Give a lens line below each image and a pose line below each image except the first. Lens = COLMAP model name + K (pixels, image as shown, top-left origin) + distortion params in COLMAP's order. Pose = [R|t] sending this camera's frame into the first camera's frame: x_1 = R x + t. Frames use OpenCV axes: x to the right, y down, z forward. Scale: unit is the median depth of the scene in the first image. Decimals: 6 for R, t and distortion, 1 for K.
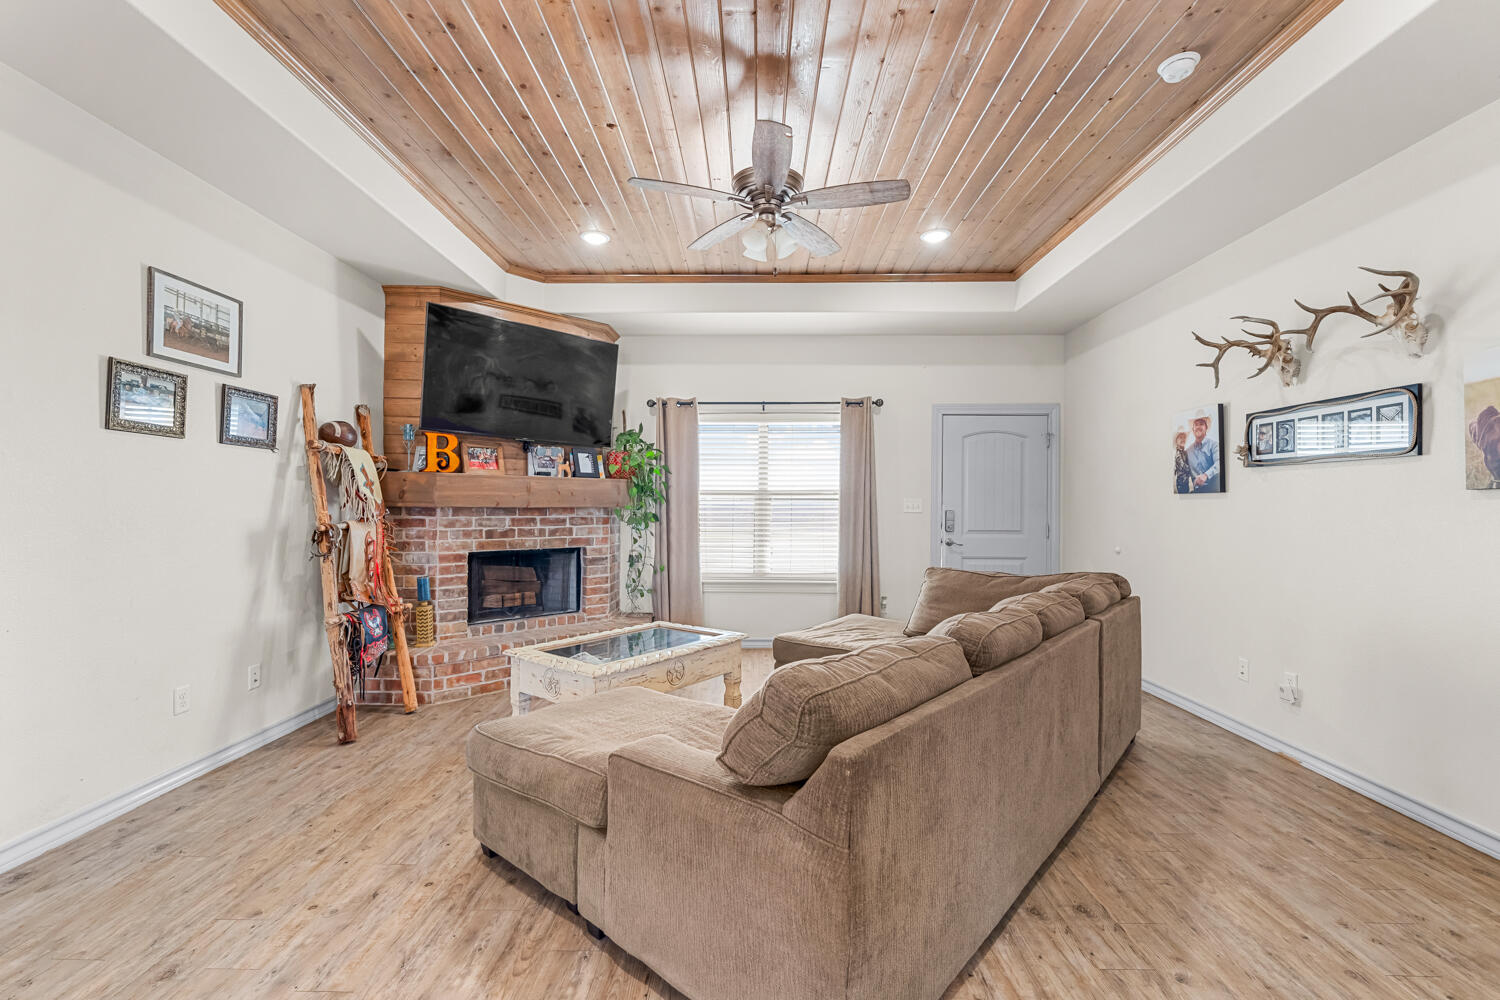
lens RADIAL K [[639.7, 0, 740.7], [0, 639.7, 503.6], [0, 0, 1]] dist [-0.000616, -0.000071]
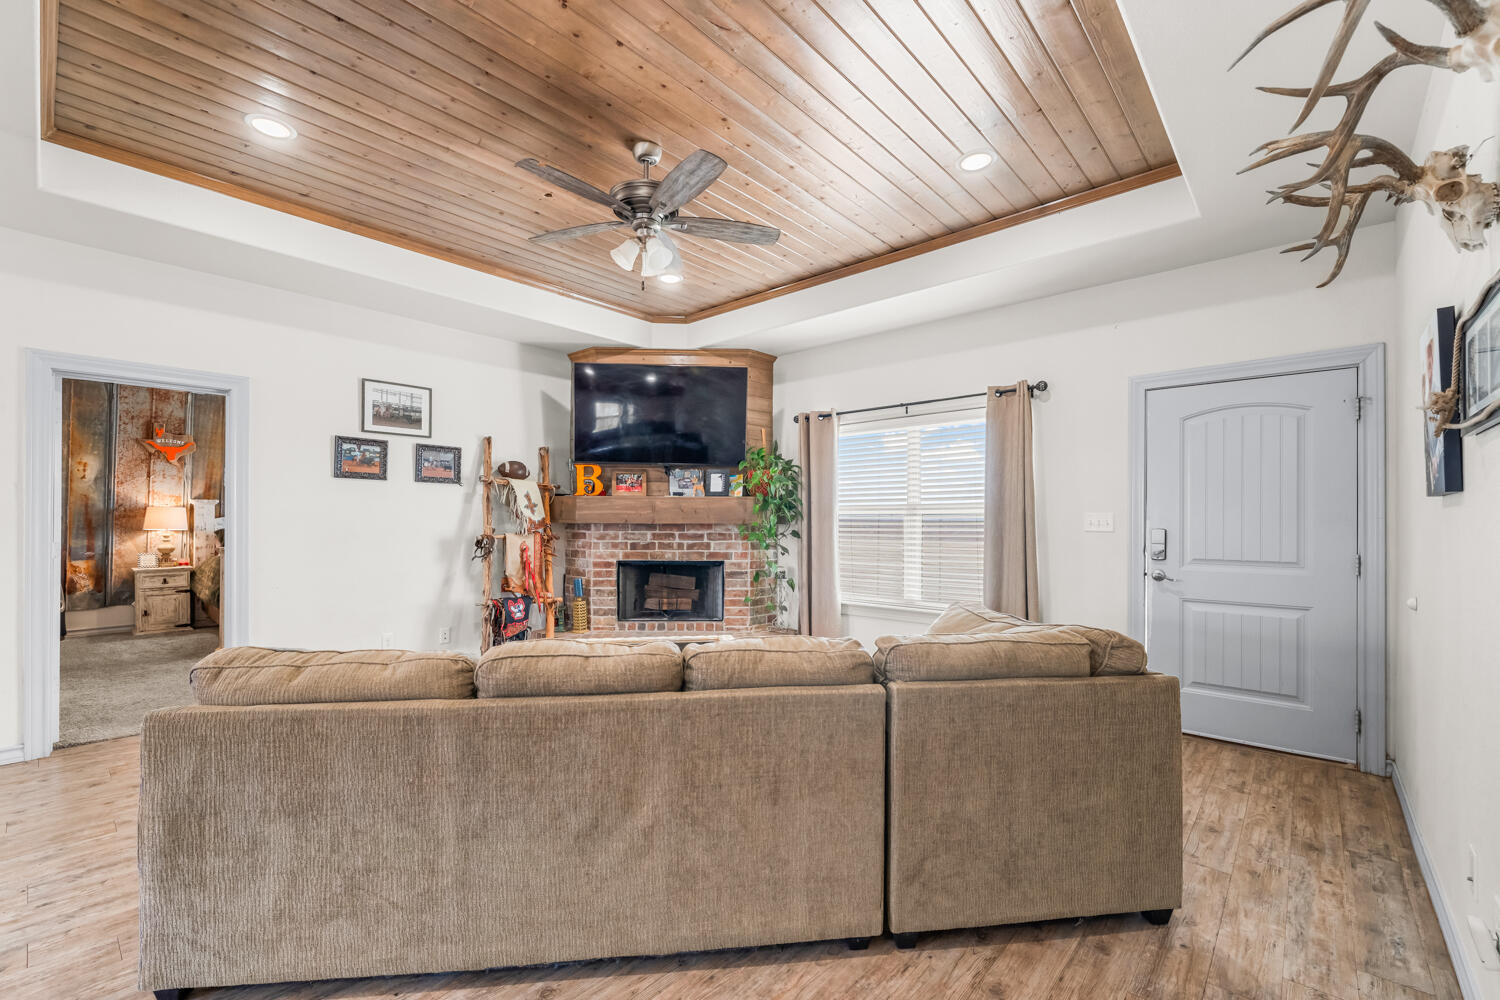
lens RADIAL K [[639.7, 0, 737.7], [0, 639.7, 520.3], [0, 0, 1]] dist [-0.000616, -0.000071]
pose [[0.750859, -0.002861, -0.660457, 0.549518], [0.001579, 0.999996, -0.002536, 0.002881], [0.660461, 0.000861, 0.750860, 0.237514]]
